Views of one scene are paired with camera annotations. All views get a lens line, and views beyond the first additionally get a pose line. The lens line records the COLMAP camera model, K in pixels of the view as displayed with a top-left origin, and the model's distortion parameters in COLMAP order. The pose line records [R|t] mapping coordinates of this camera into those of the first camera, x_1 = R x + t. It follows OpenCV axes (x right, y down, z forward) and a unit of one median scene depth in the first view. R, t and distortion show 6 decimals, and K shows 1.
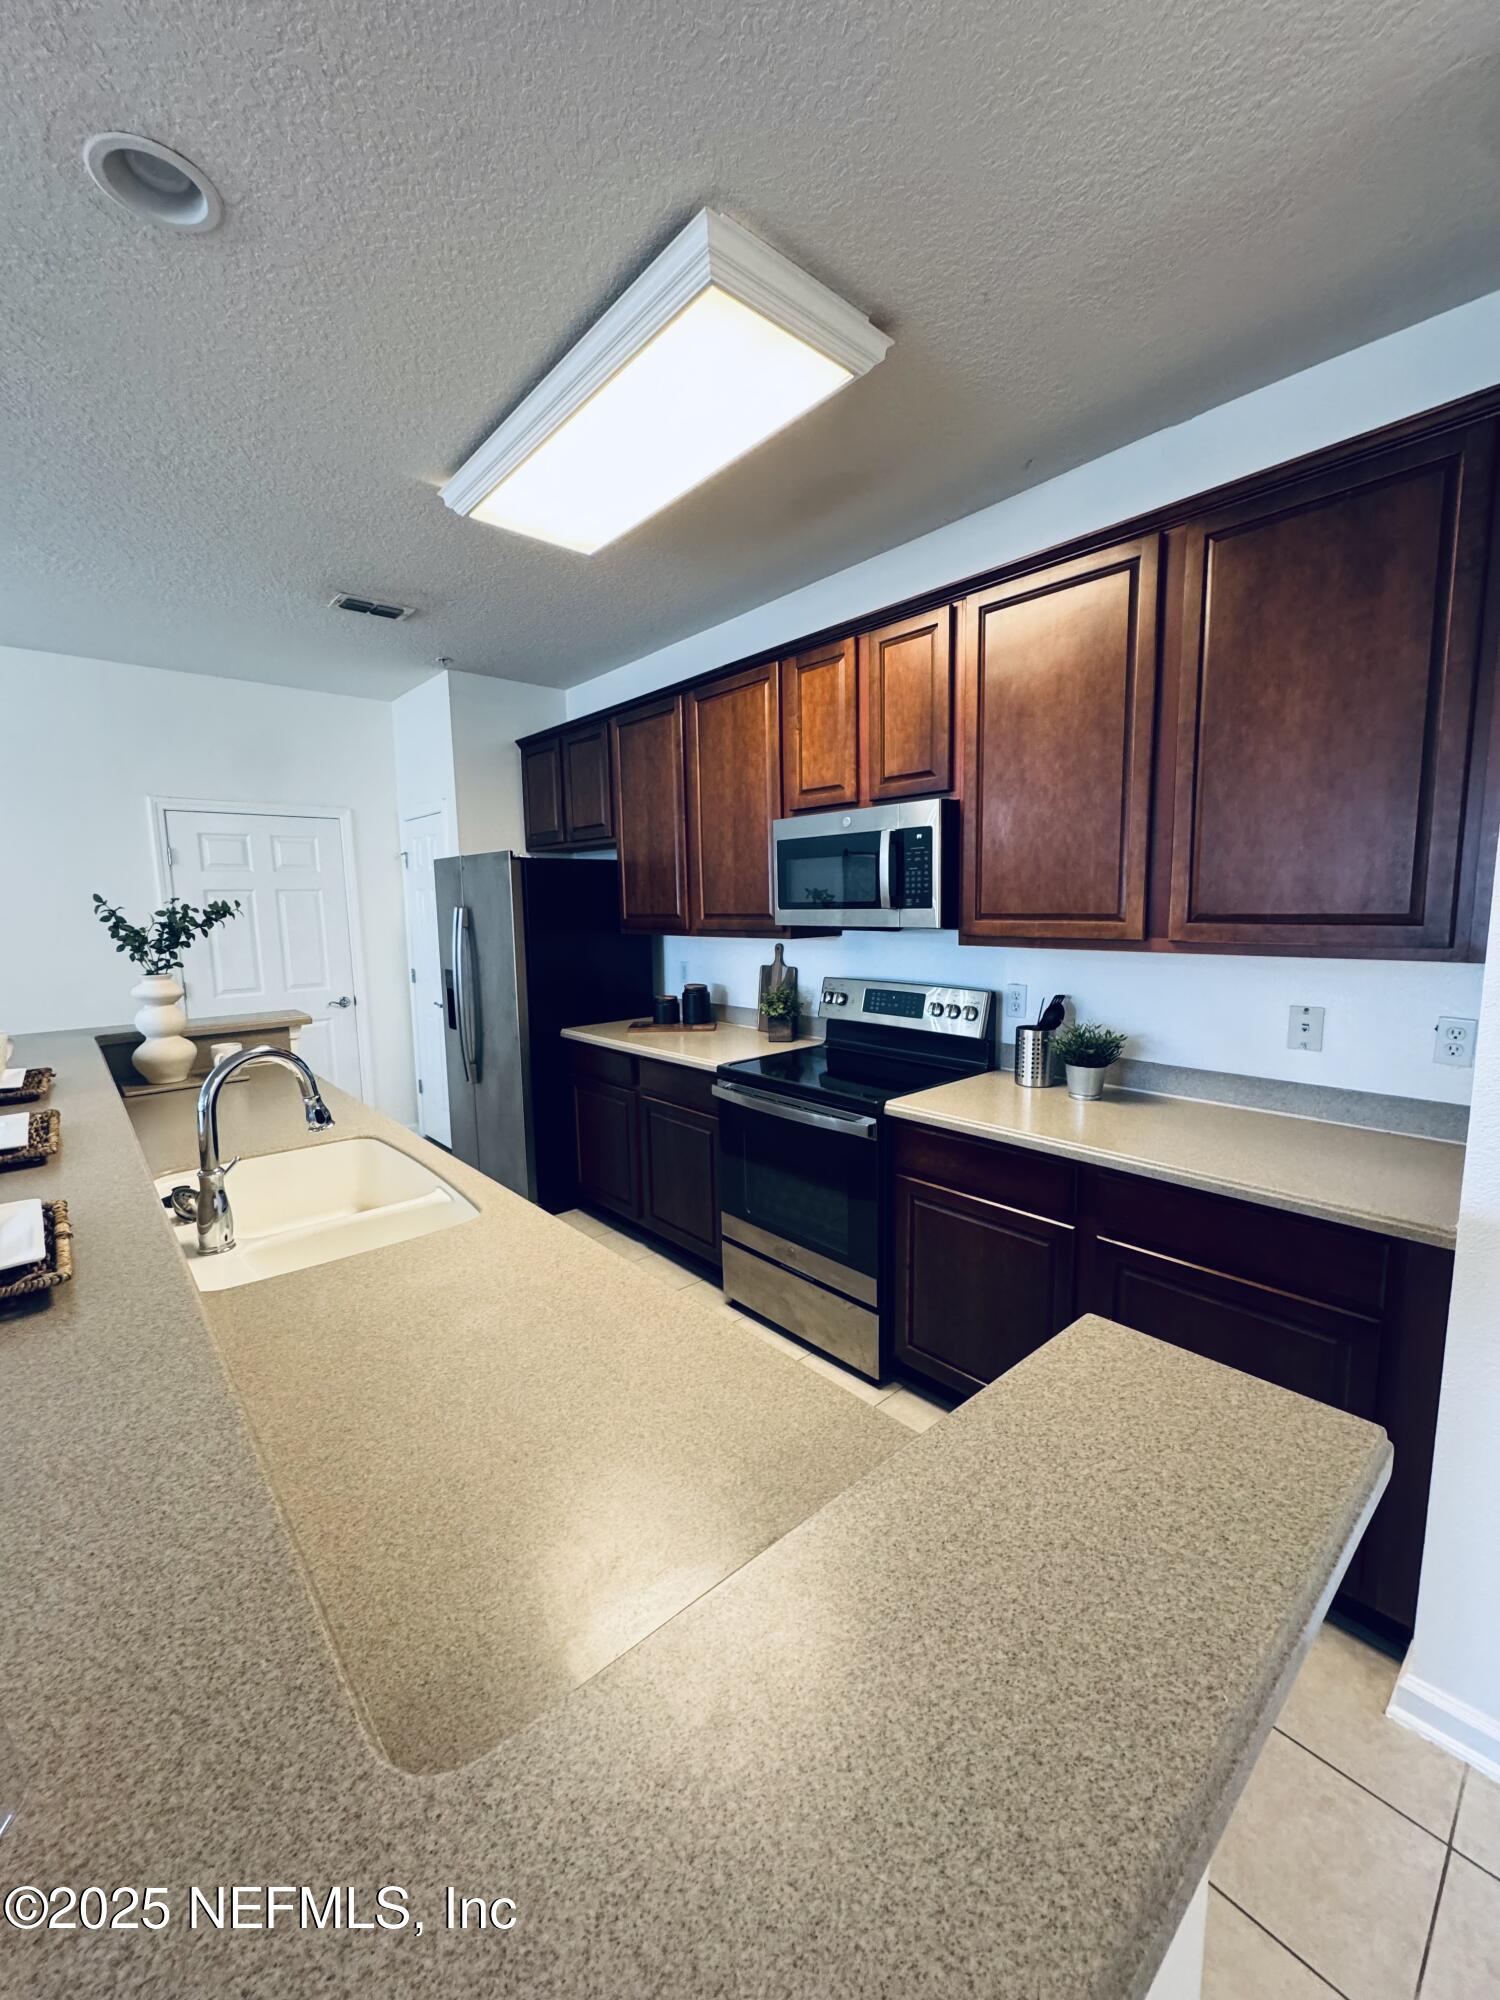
lens RADIAL K [[792.8, 0, 746.4], [0, 792.8, 998.2], [0, 0, 1]] dist [-0.000747, 0.000394]
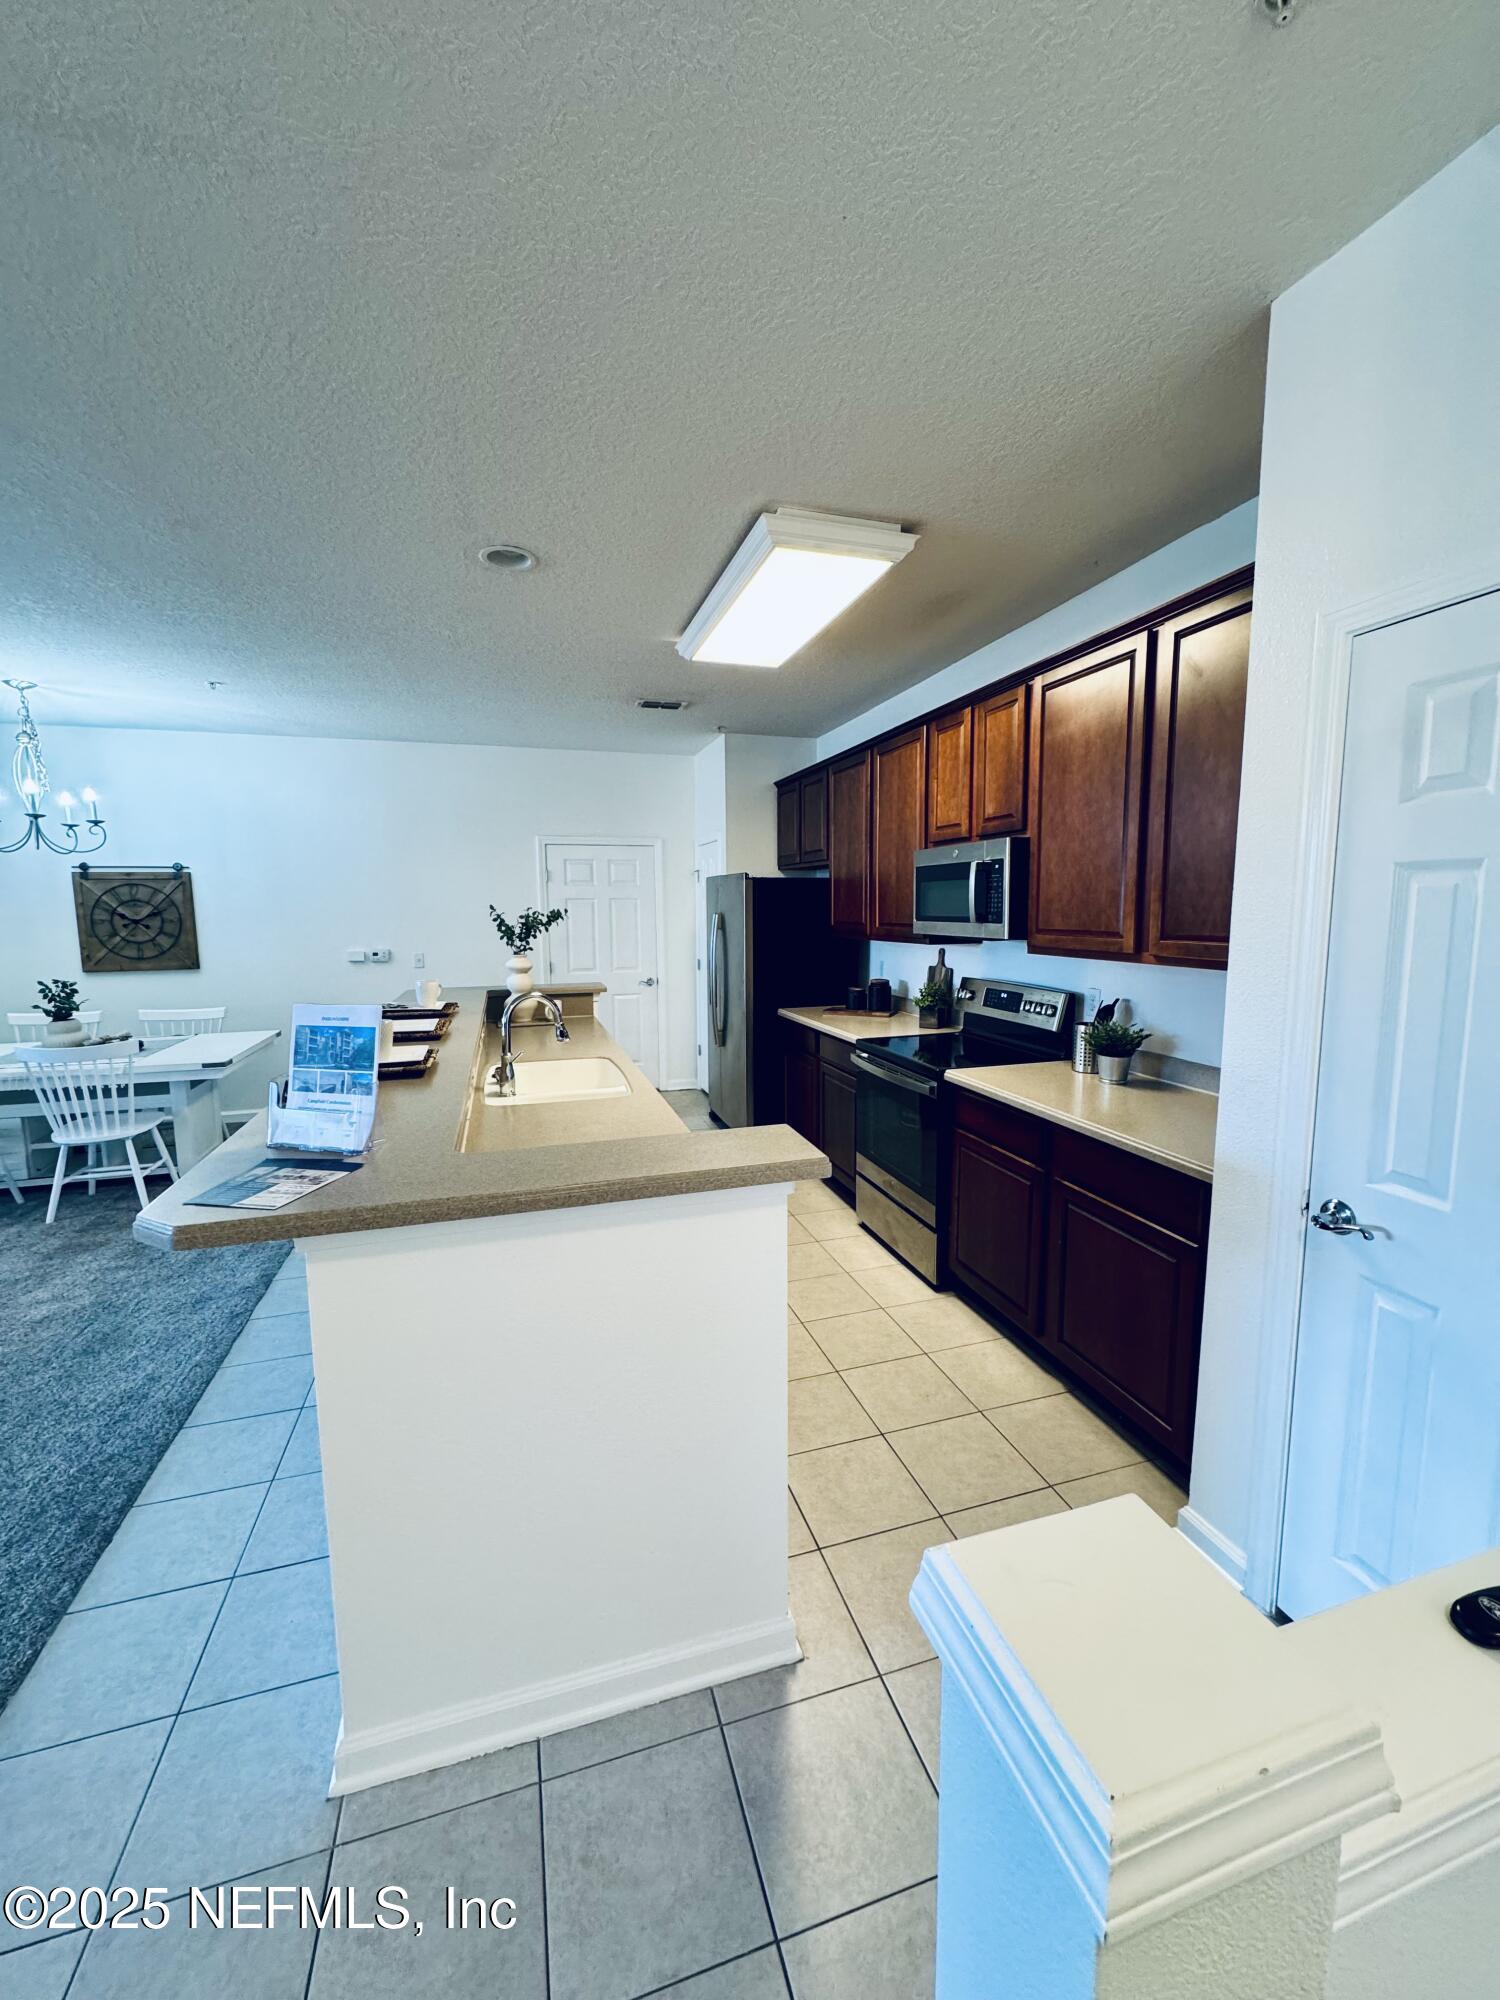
lens RADIAL K [[792.8, 0, 747.8], [0, 792.8, 995.3], [0, 0, 1]] dist [-0.000747, 0.000394]
pose [[0.911841, 0.056307, -0.406663, 0.342317], [-0.058192, 0.998275, 0.007741, 0.013327], [0.406398, 0.016606, 0.913545, -0.283914]]
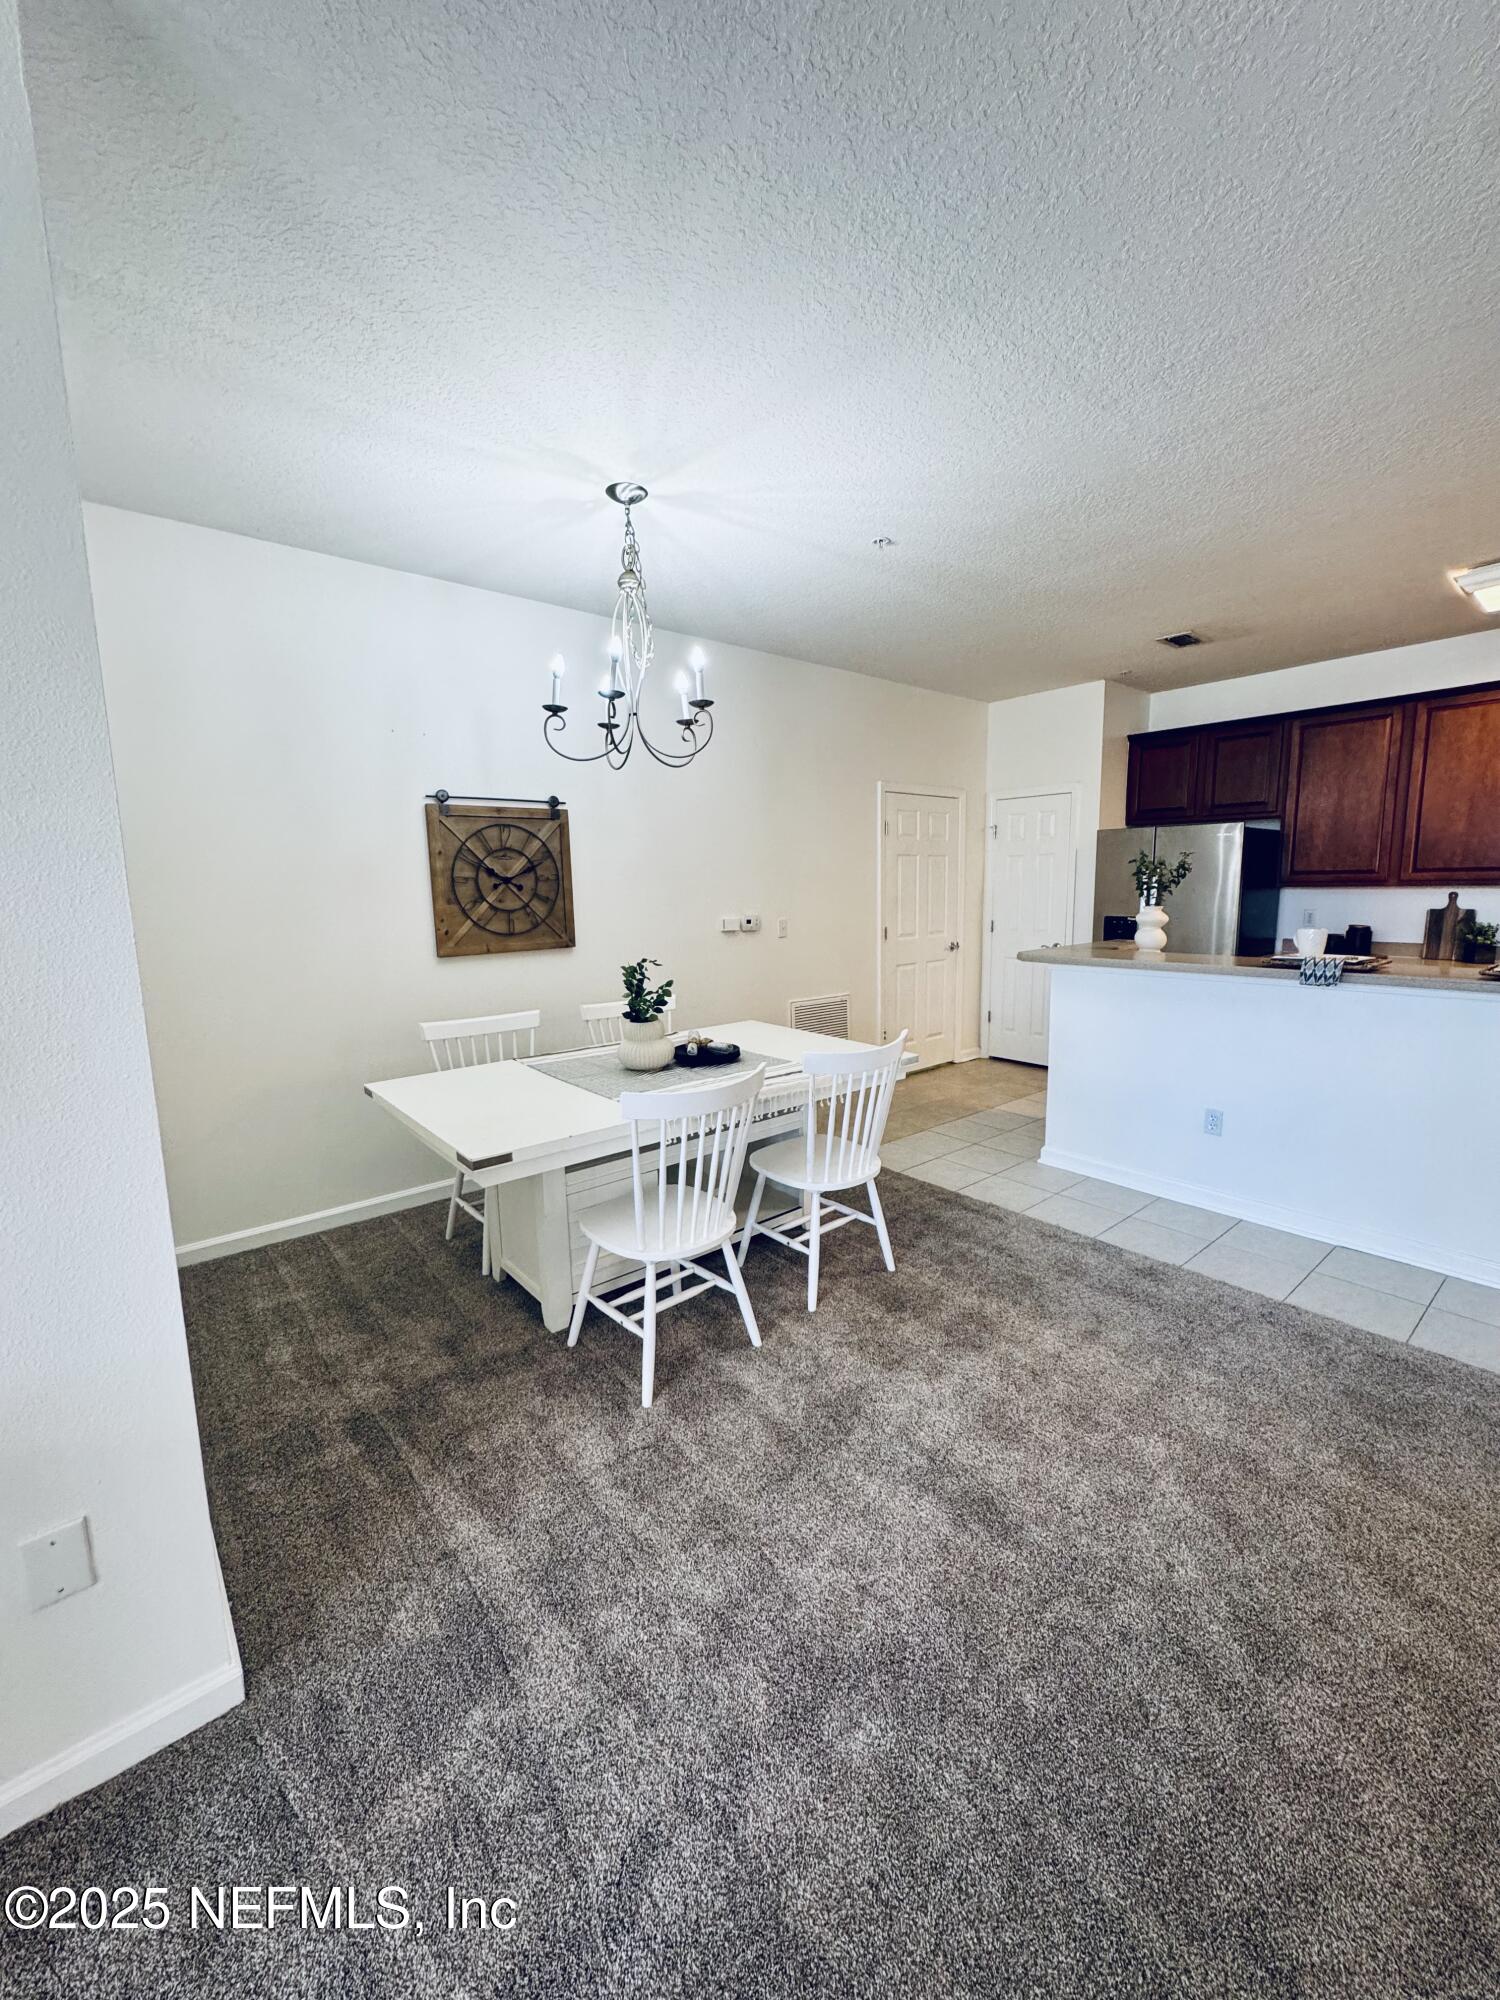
lens RADIAL K [[792.8, 0, 800.7], [0, 792.8, 991.2], [0, 0, 1]] dist [-0.000747, 0.000394]
pose [[0.999847, 0.001777, -0.017412, -1.318747], [-0.001504, 0.999876, 0.015692, 0.100483], [0.017438, -0.015663, 0.999725, -0.446989]]
